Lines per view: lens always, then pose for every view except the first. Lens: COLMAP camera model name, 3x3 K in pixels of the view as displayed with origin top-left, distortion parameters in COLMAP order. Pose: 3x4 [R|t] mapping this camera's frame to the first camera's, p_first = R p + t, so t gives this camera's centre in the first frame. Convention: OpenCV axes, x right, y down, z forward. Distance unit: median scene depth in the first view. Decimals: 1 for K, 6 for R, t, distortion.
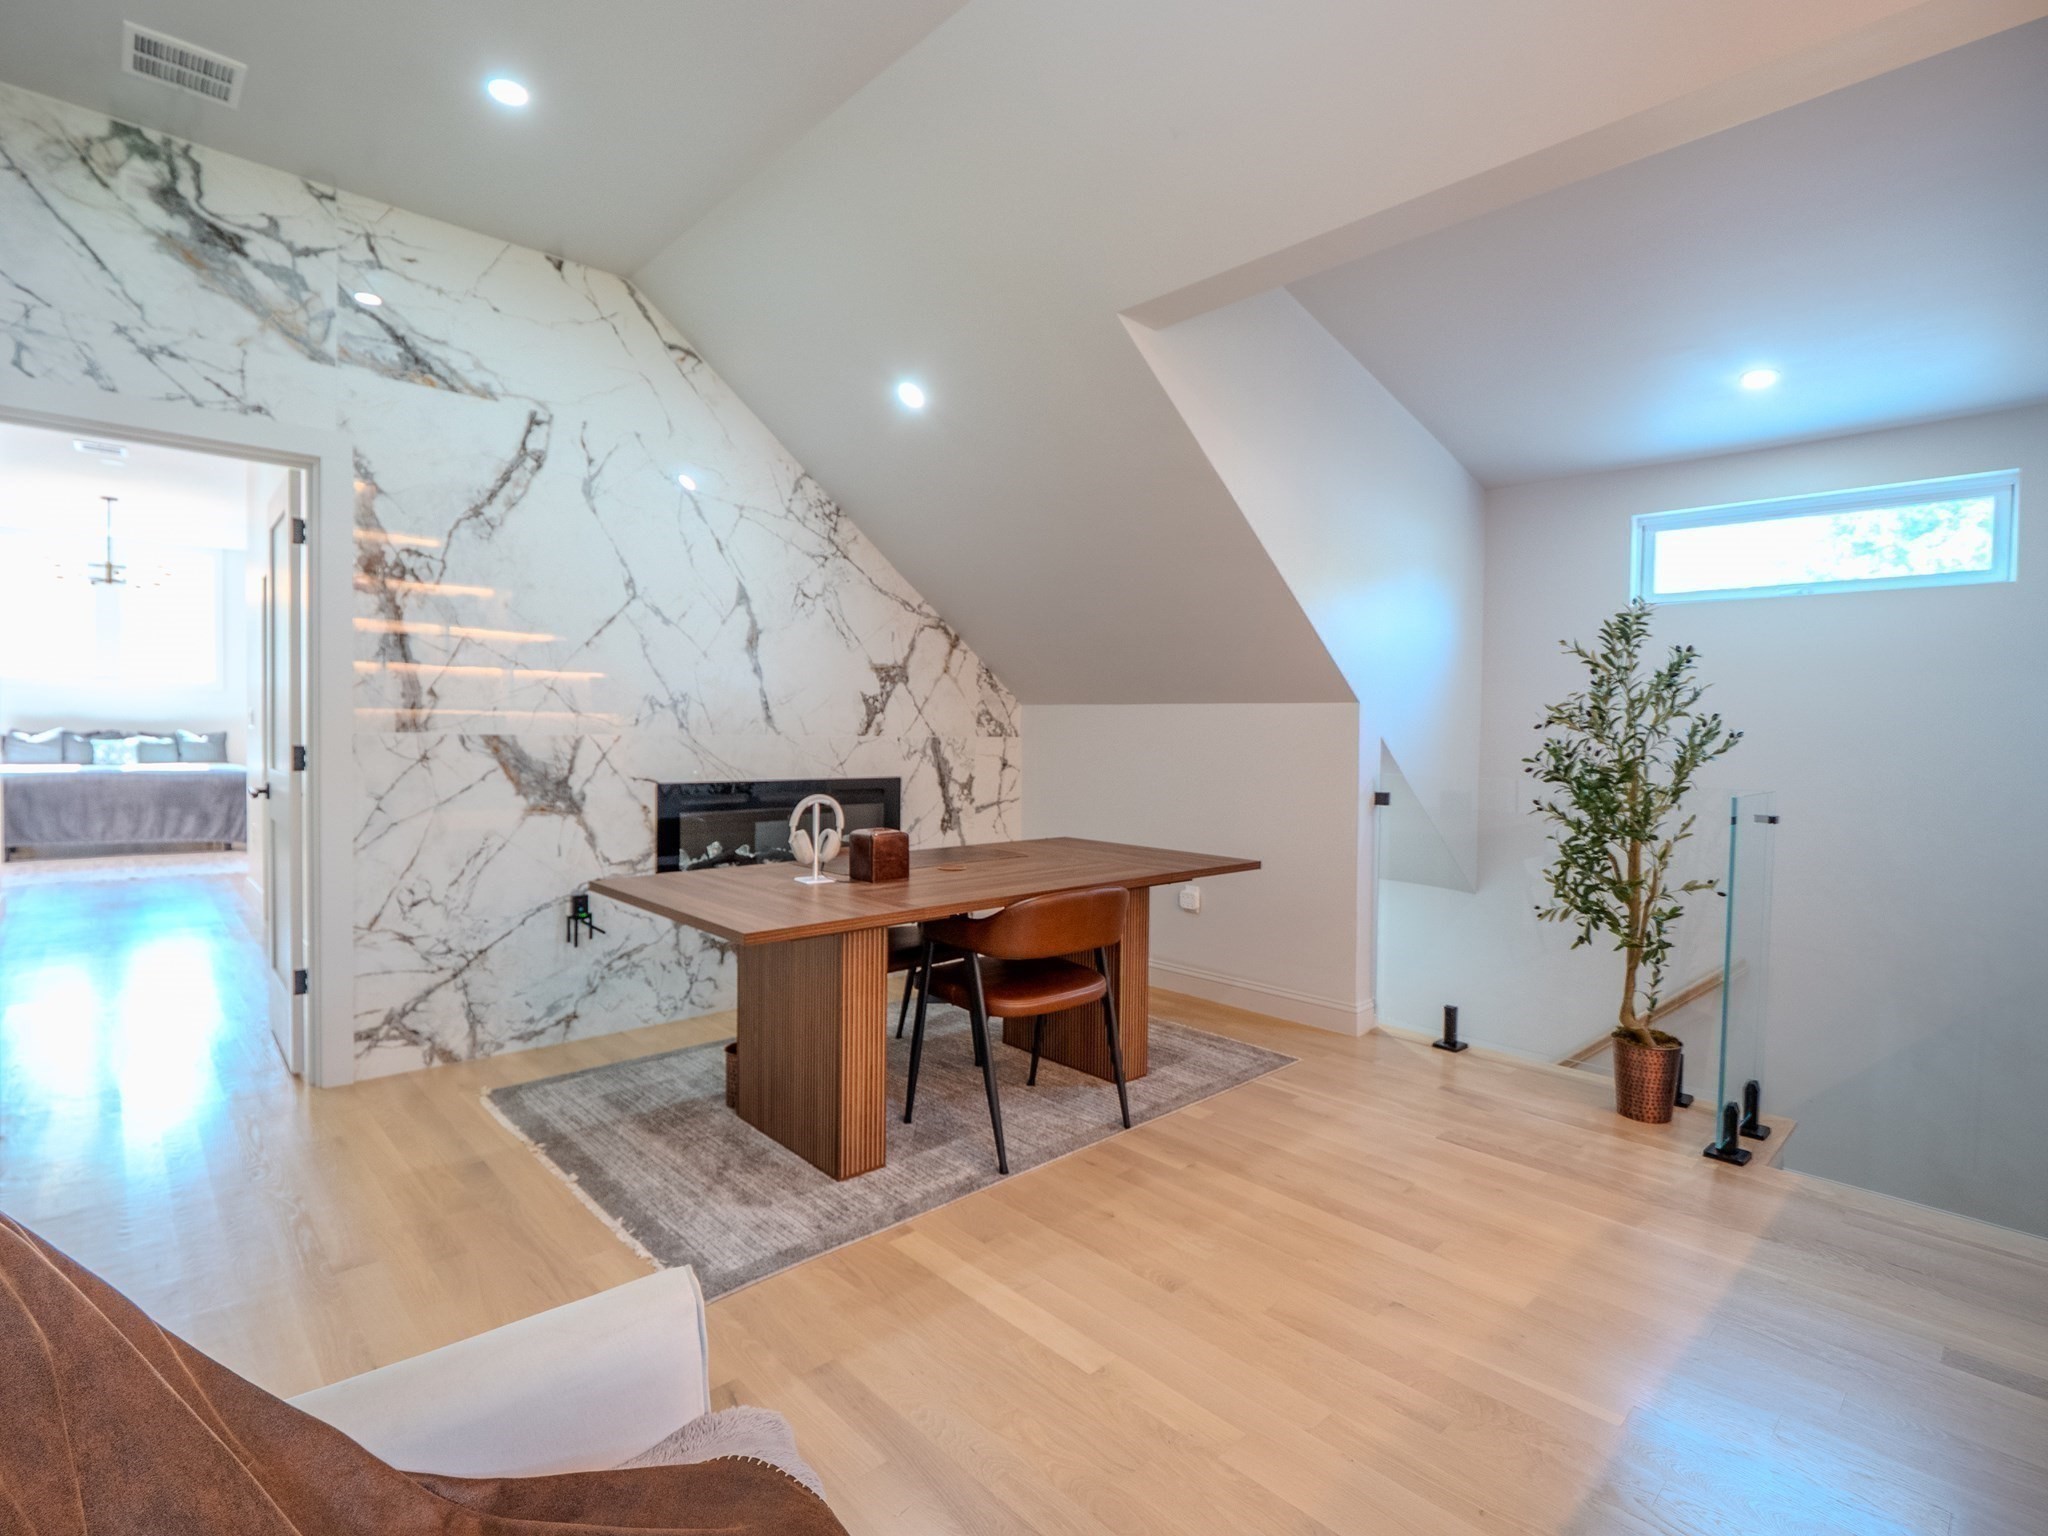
lens RADIAL K [[982.5, 0, 1025.2], [0, 982.5, 753.8], [0, 0, 1]] dist [-0.001580, -0.000331]
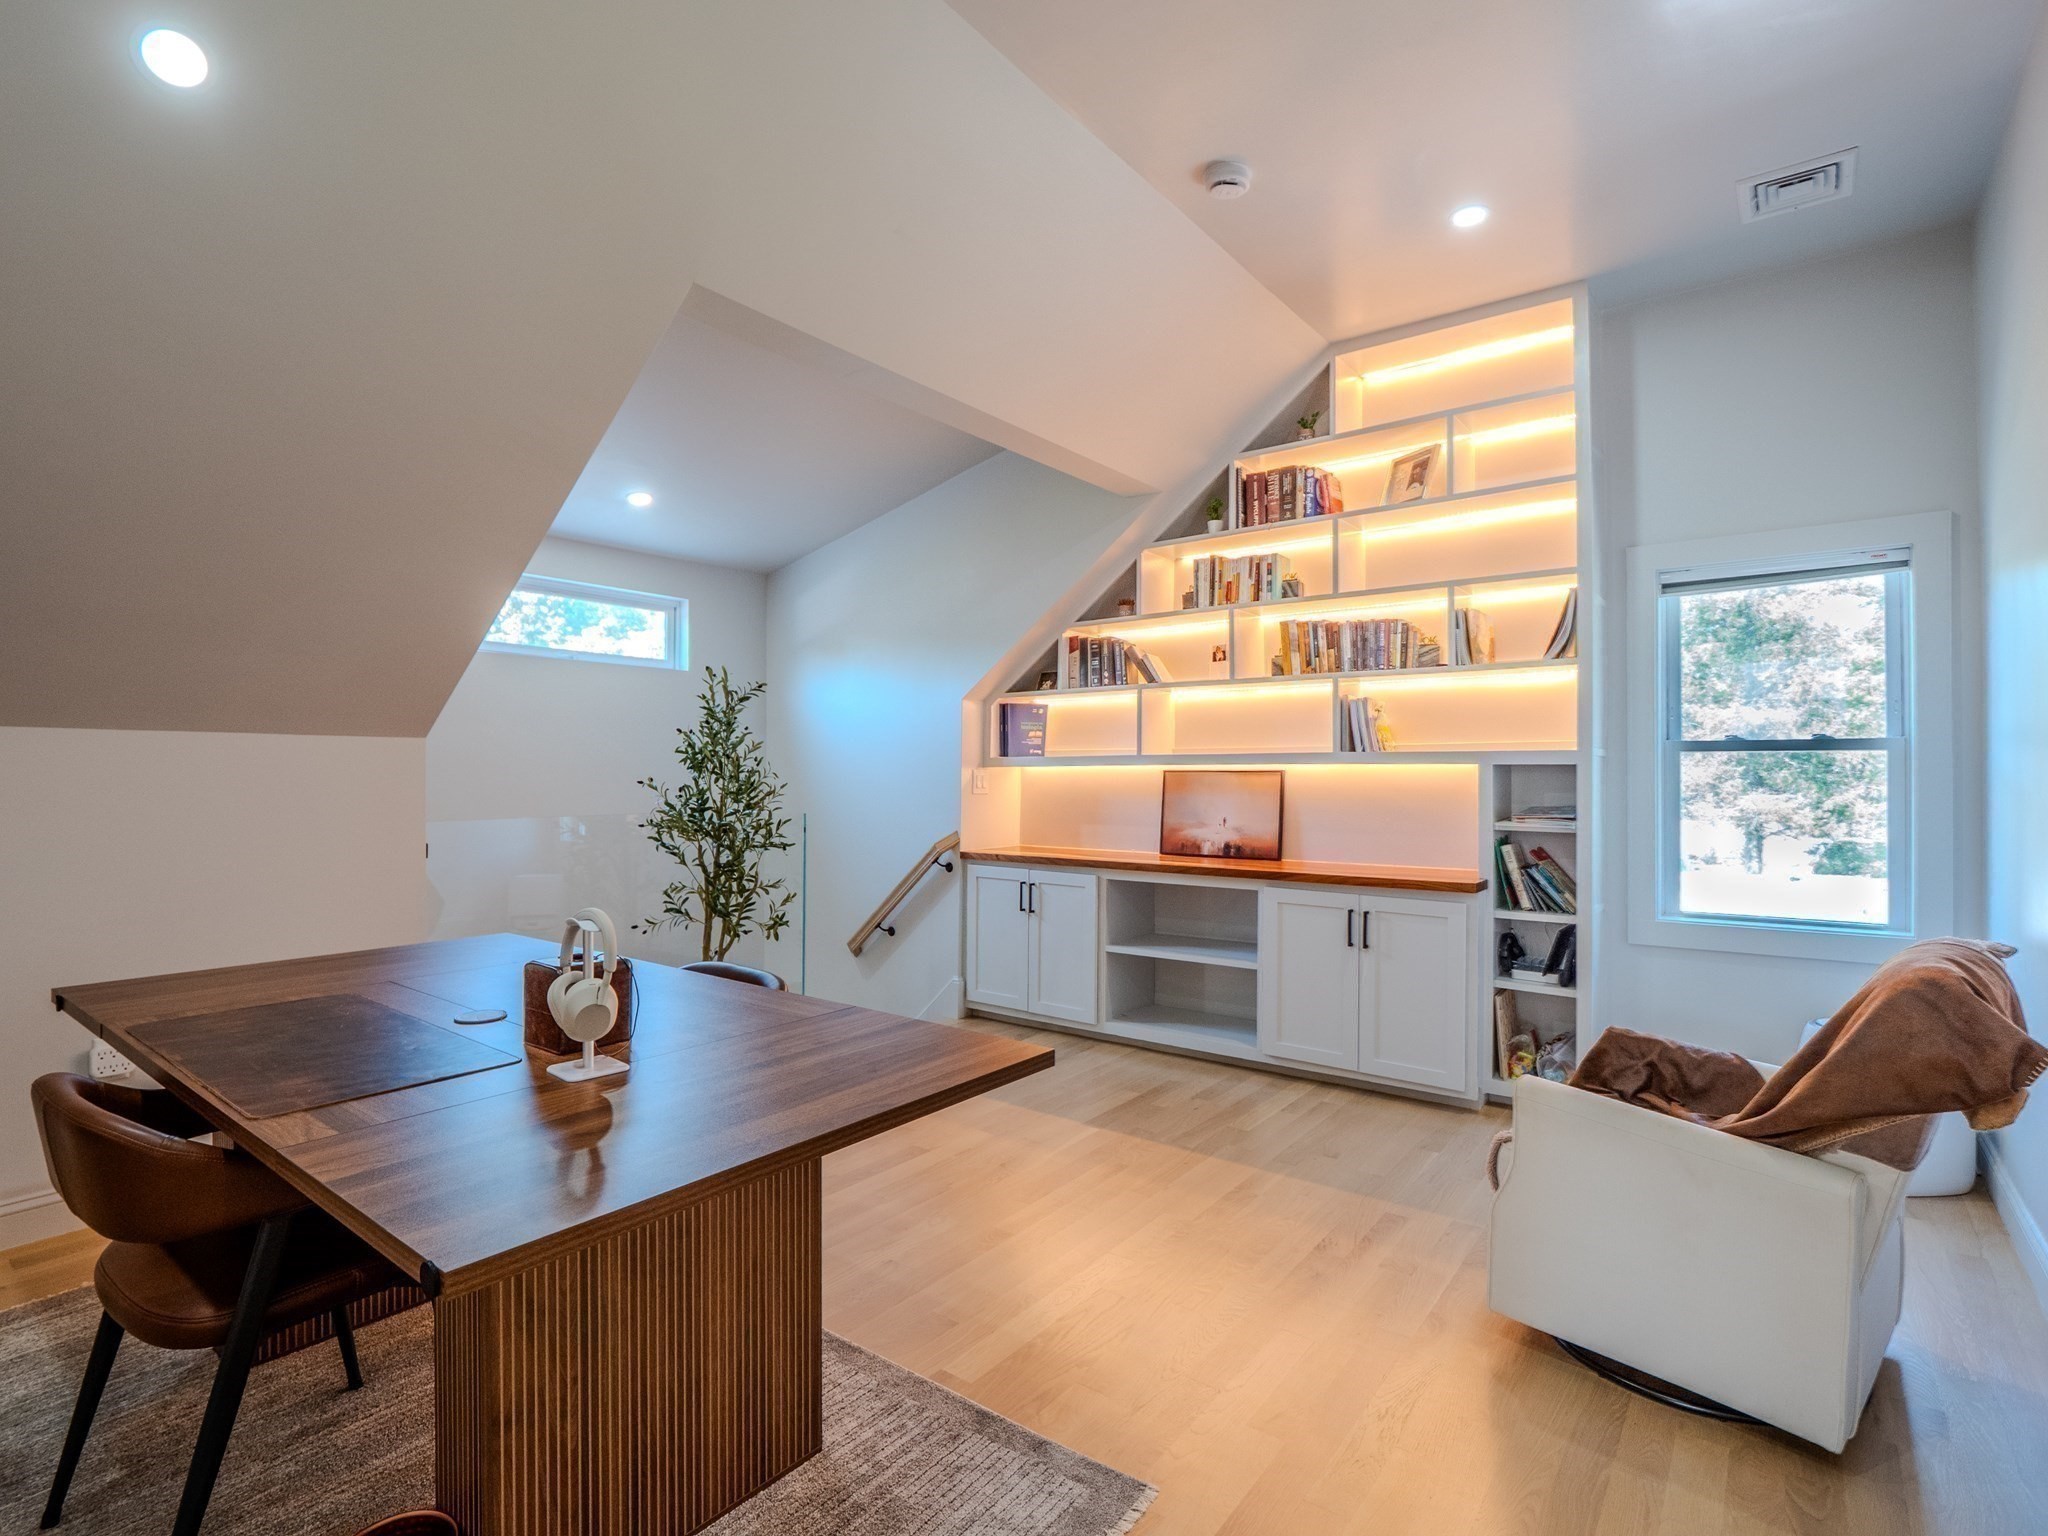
lens RADIAL K [[1004.4, 0, 1024.0], [0, 1004.4, 768.0], [0, 0, 1]] dist [0.000267, 0.000078]
pose [[-0.150874, -0.013809, 0.988457, -1.142951], [0.018814, 0.999681, 0.016837, -0.062222], [-0.988374, 0.021137, -0.150566, 1.218306]]
